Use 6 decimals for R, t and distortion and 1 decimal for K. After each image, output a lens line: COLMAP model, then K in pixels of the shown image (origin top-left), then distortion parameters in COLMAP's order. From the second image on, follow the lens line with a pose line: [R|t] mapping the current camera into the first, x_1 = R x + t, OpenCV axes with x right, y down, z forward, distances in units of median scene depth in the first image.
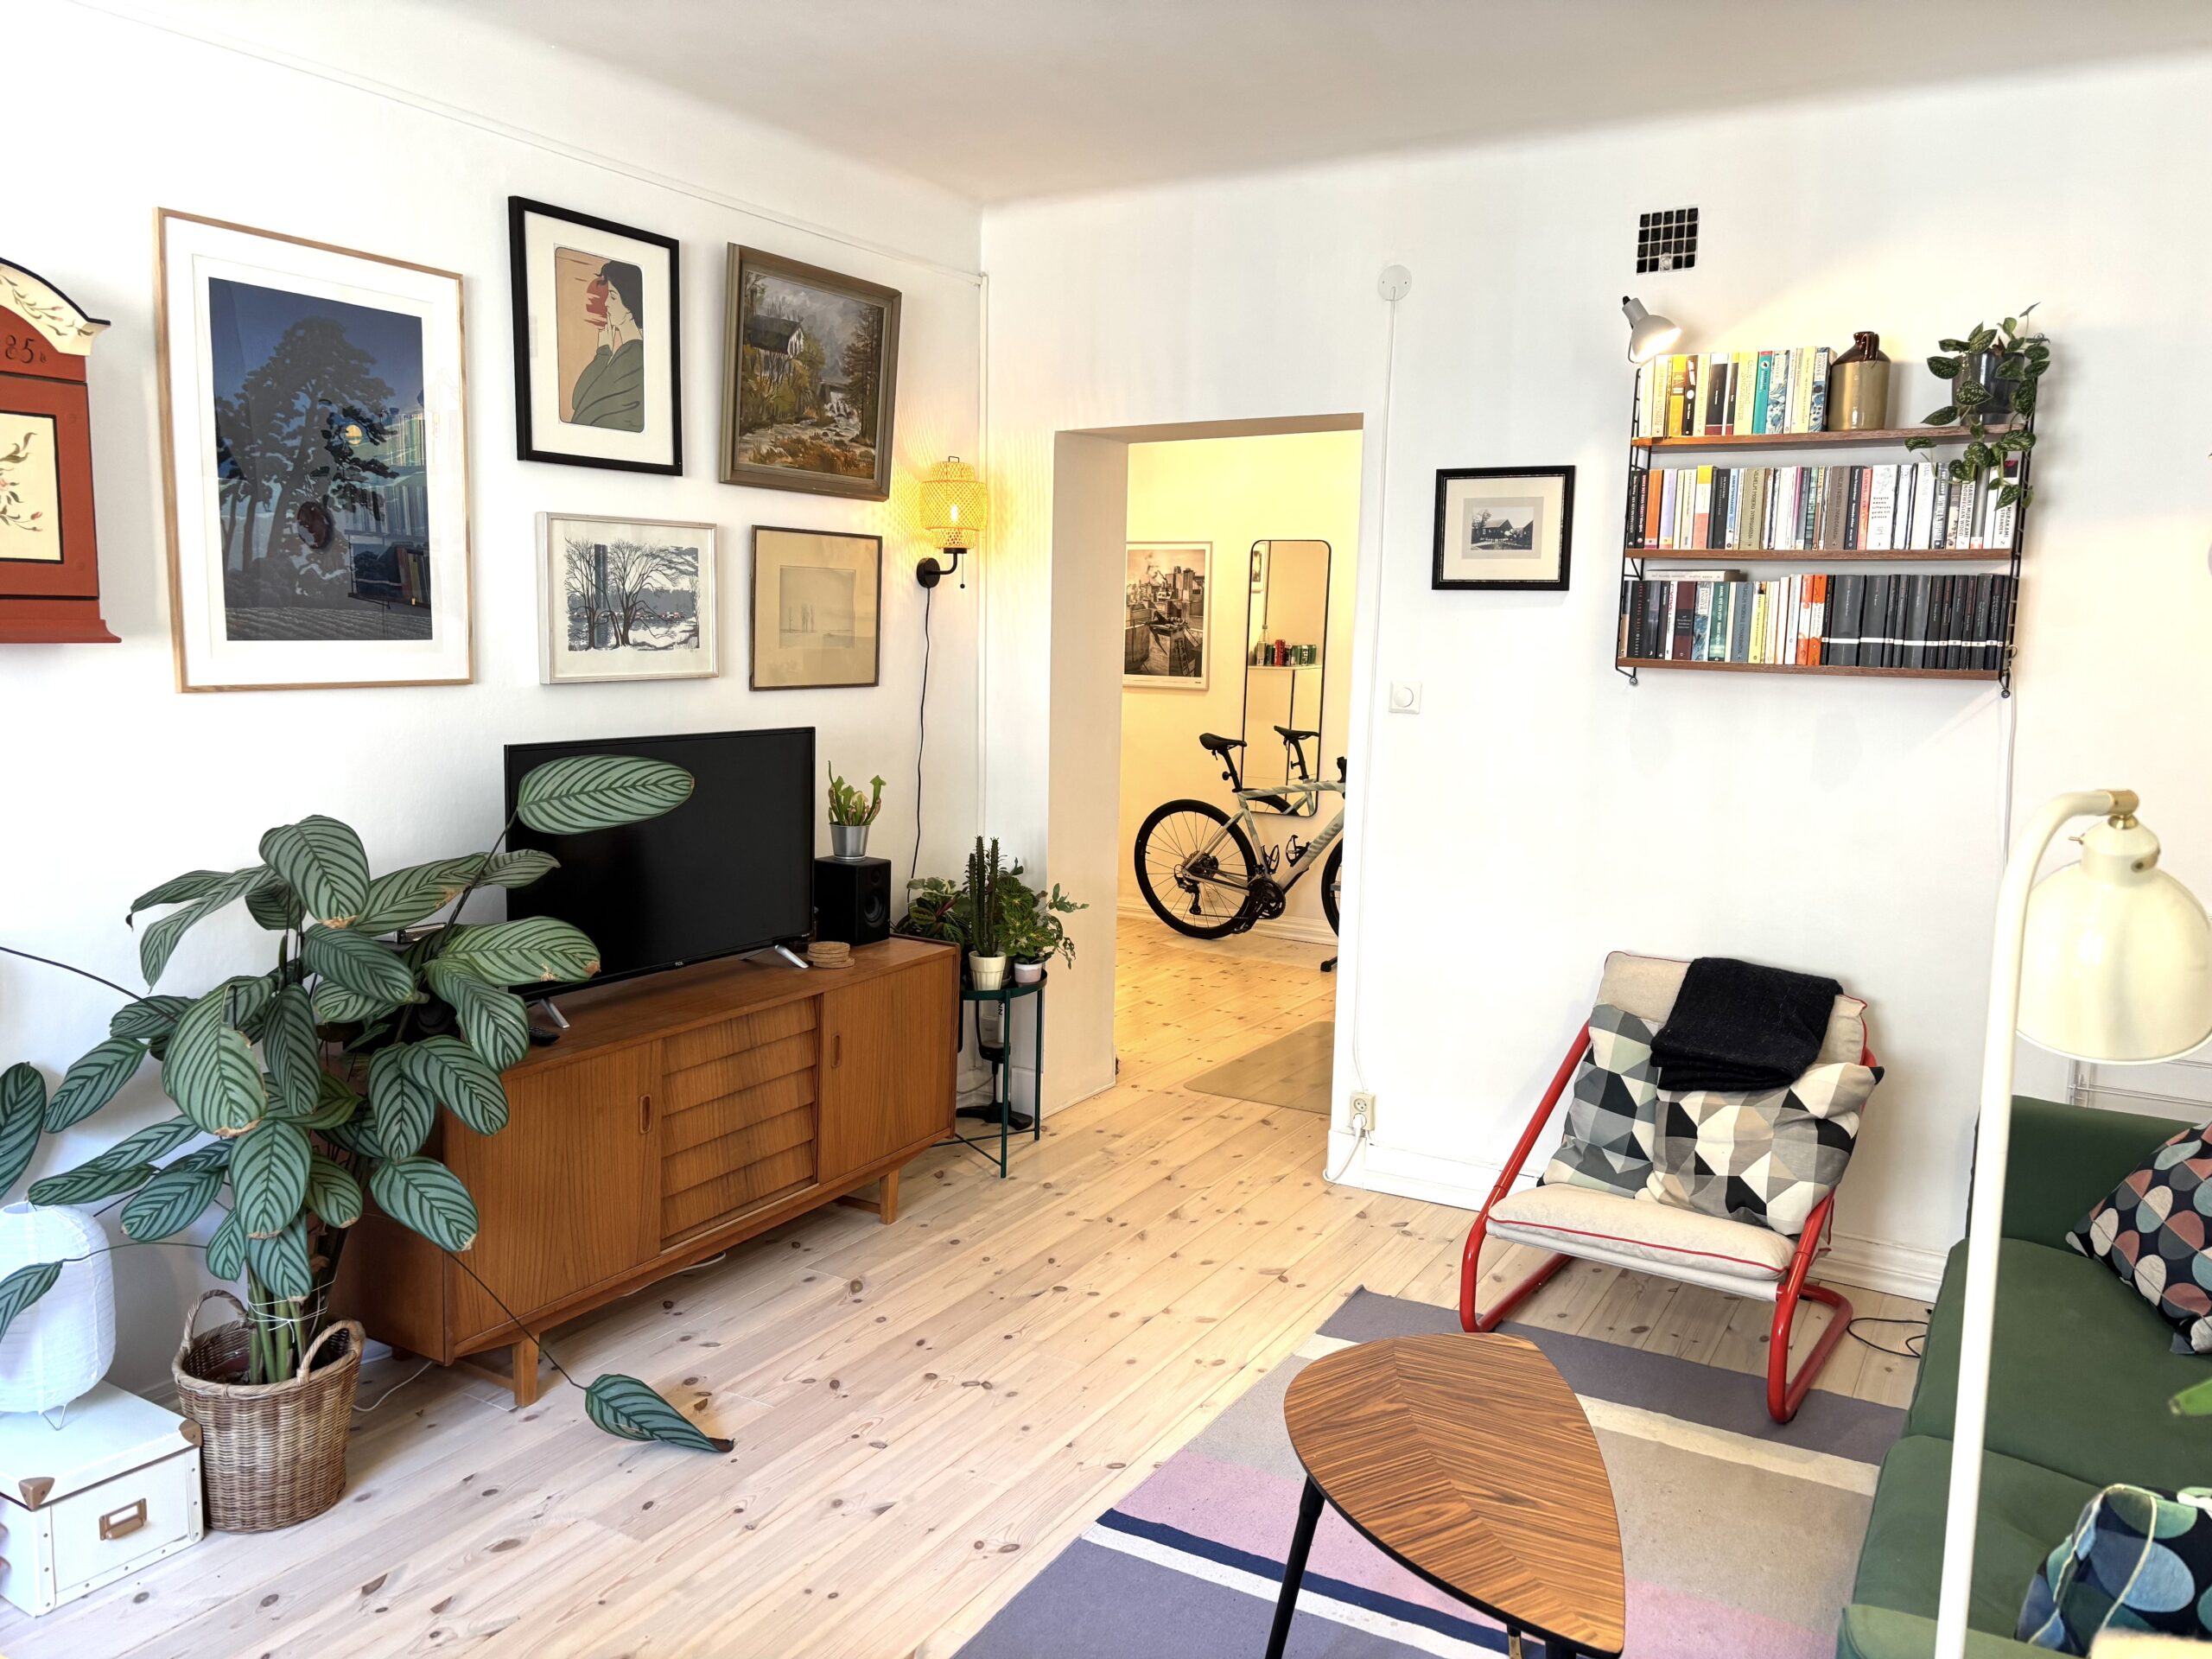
lens RADIAL K [[1665.6, 0, 1105.6], [0, 1665.6, 832.2], [0, 0, 1]] dist [0.003107, -0.000422]
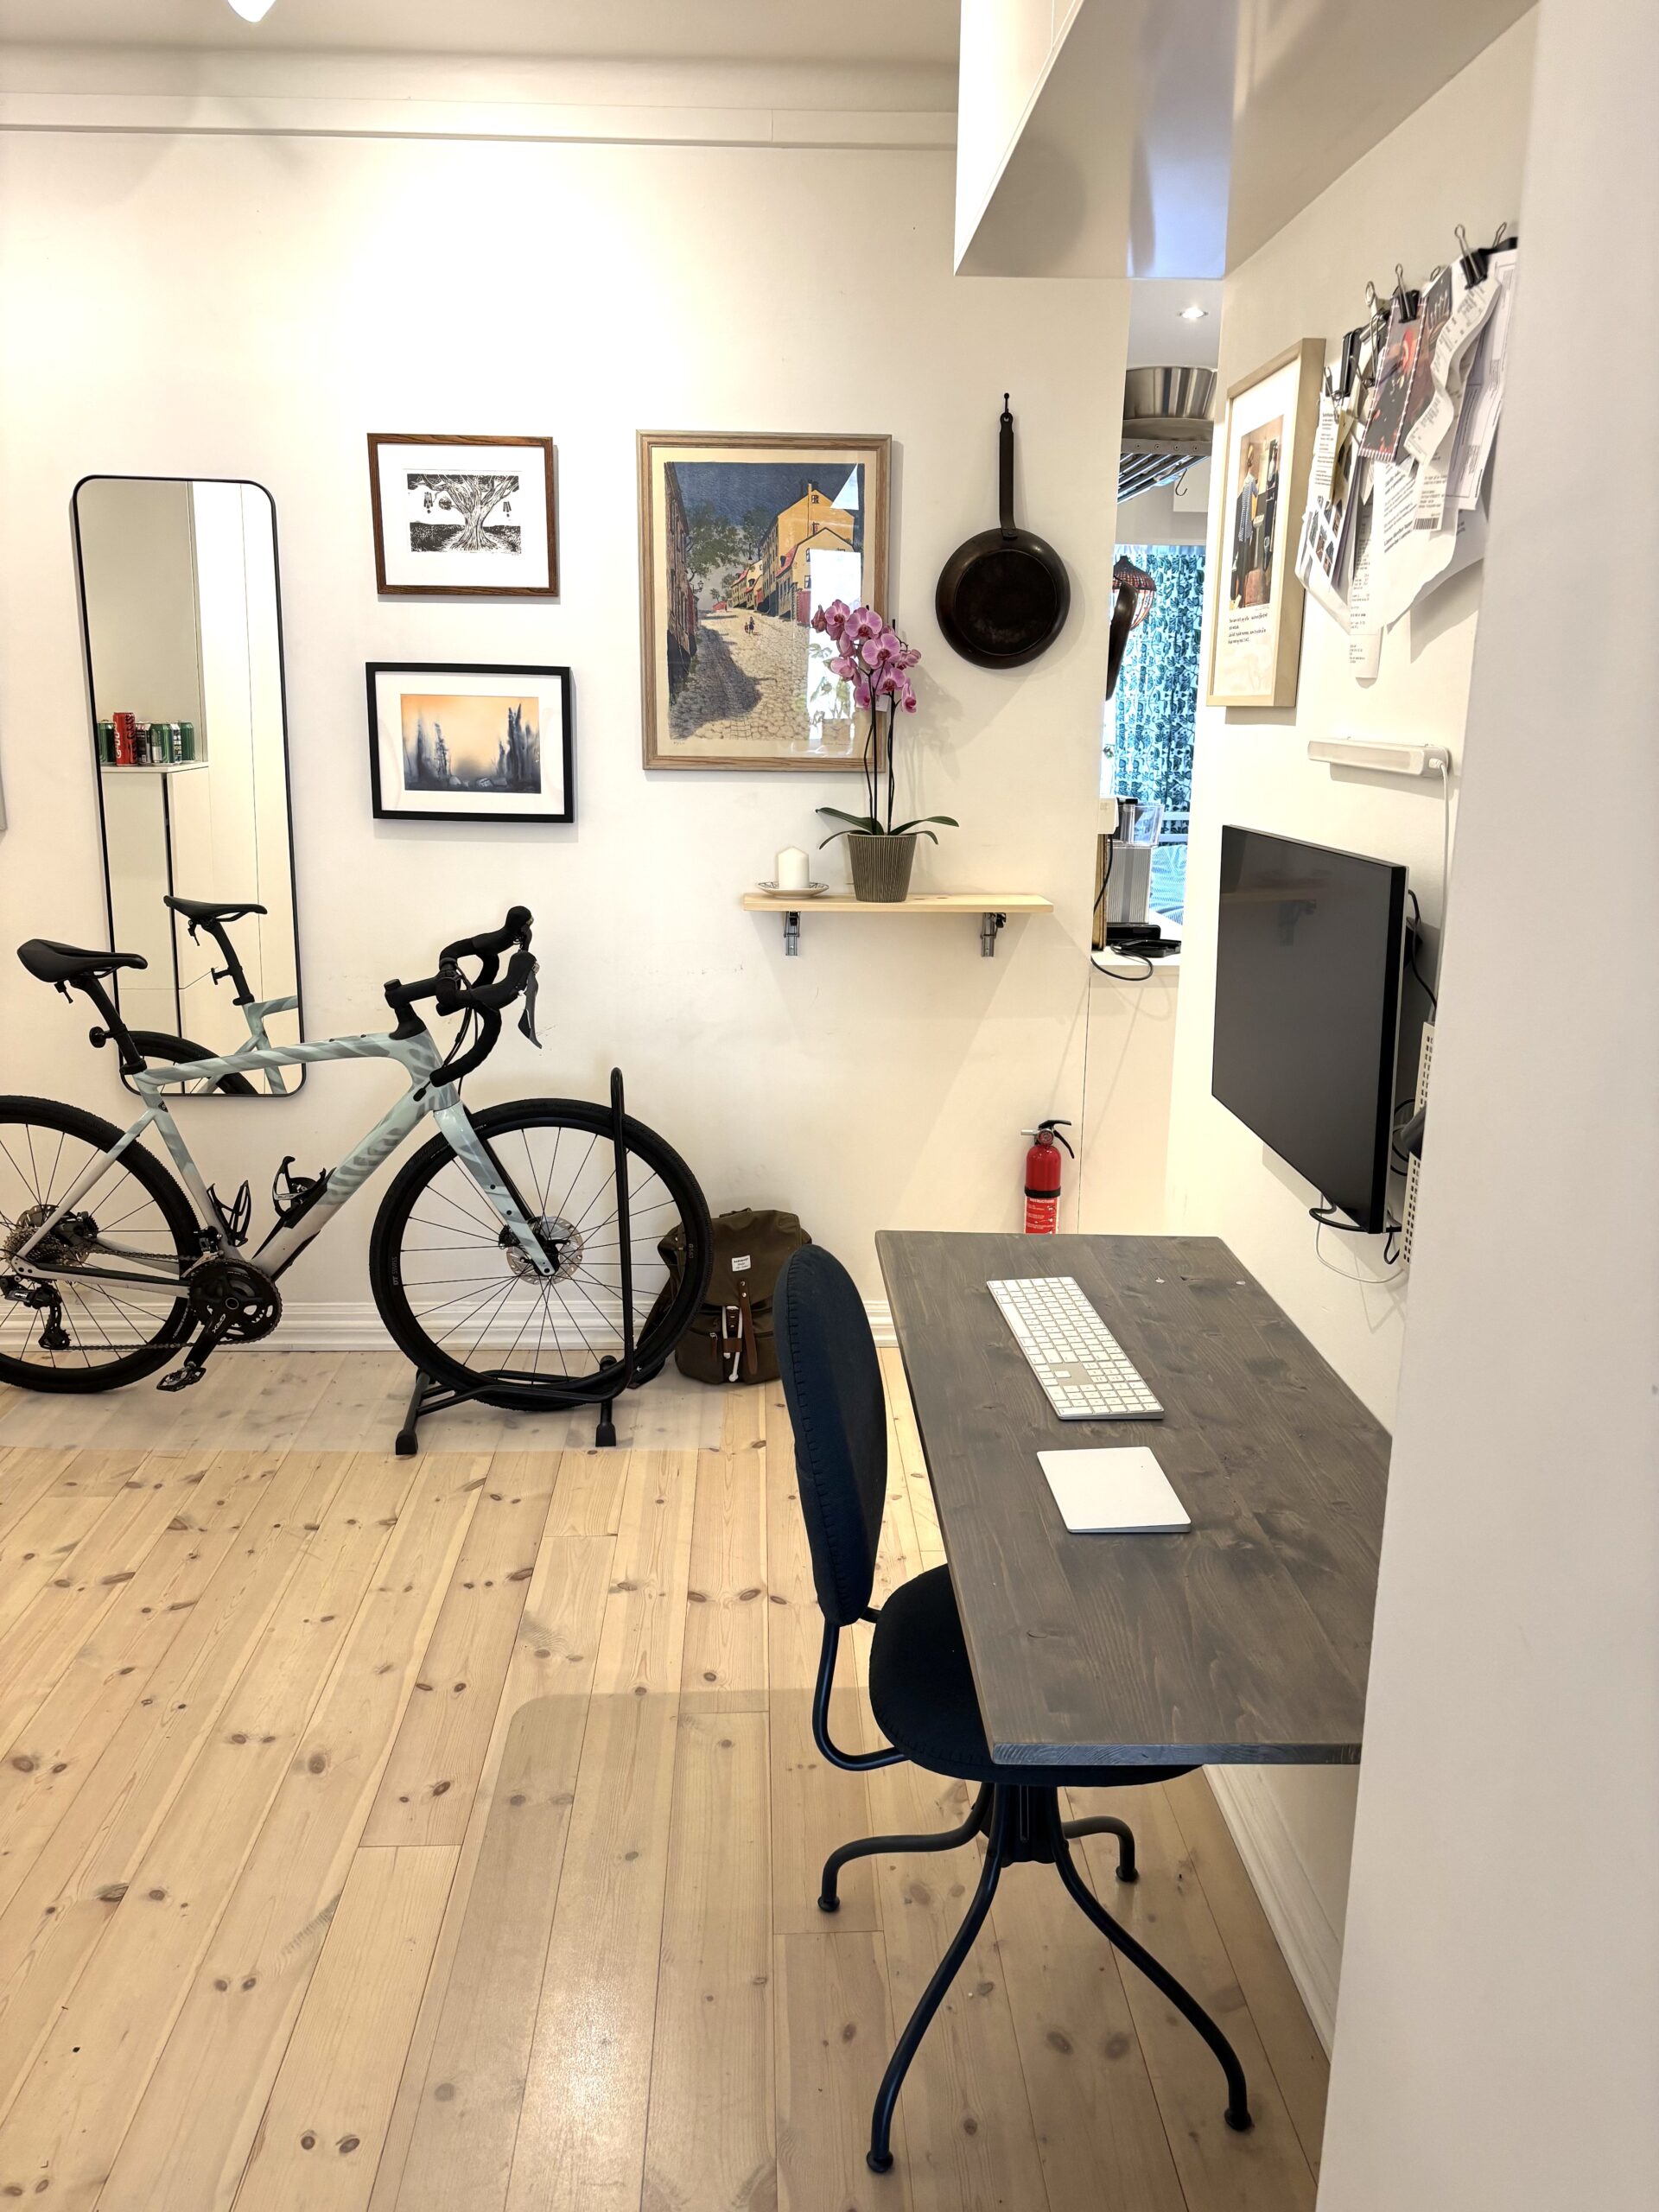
lens RADIAL K [[1665.6, 0, 826.8], [0, 1665.6, 1106.1], [0, 0, 1]] dist [0.003107, -0.000422]
pose [[0.842042, -0.134590, 0.522352, 0.004130], [0.074105, 0.988053, 0.135125, -0.059455], [-0.534298, -0.075072, 0.841956, 0.535130]]
